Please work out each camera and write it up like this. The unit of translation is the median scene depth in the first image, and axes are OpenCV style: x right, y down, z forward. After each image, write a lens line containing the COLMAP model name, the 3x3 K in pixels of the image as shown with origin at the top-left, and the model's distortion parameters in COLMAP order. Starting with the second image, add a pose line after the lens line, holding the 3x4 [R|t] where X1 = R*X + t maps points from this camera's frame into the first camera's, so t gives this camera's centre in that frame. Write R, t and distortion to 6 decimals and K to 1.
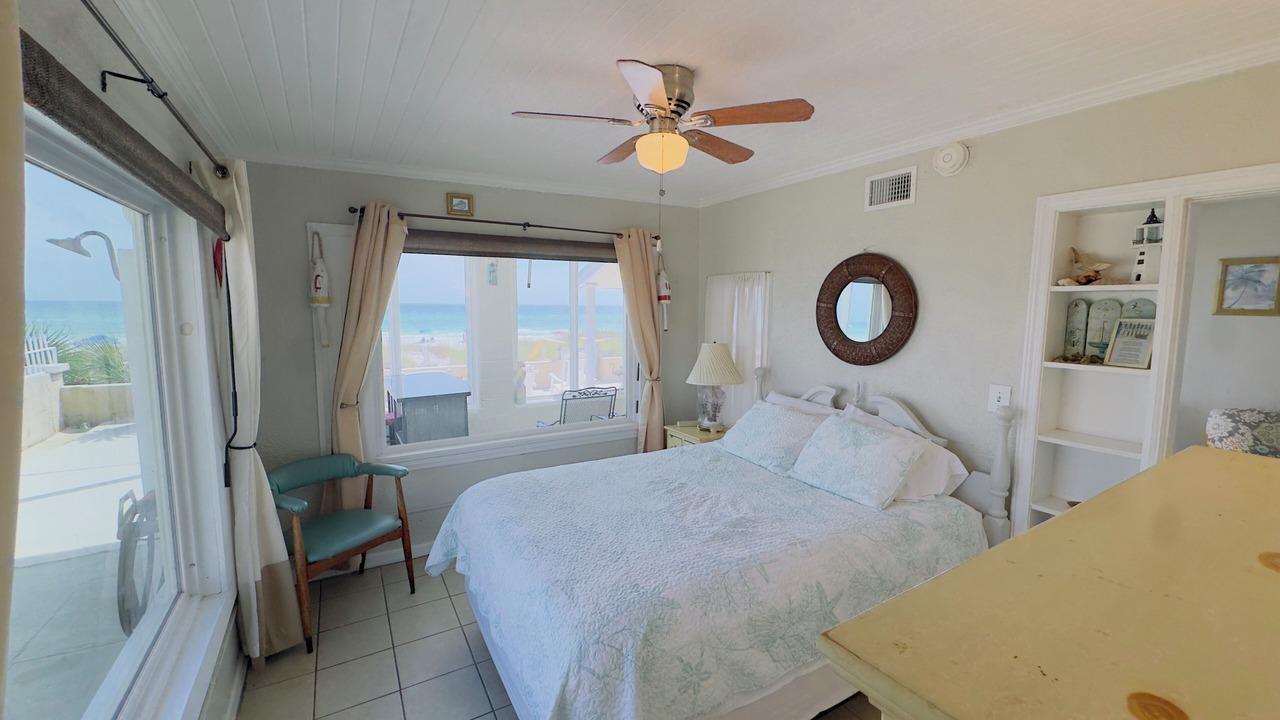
lens RADIAL K [[514.9, 0, 638.6], [0, 514.9, 358.4], [0, 0, 1]] dist [-0.001267, -0.000508]
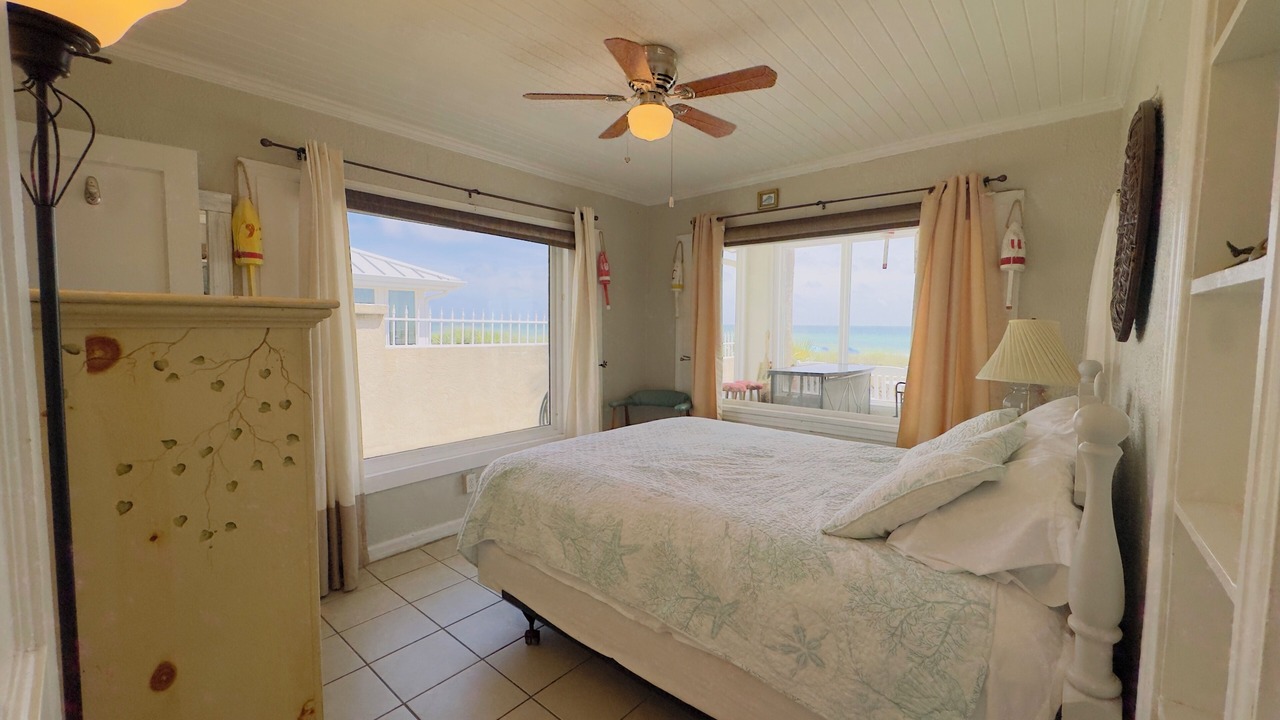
lens RADIAL K [[514.9, 0, 638.6], [0, 514.9, 358.4], [0, 0, 1]] dist [-0.001267, -0.000508]
pose [[0.319533, 0.059740, -0.945690, 0.727660], [-0.103661, 0.994225, 0.027781, 0.060812], [0.941888, 0.089154, 0.323881, 0.402923]]
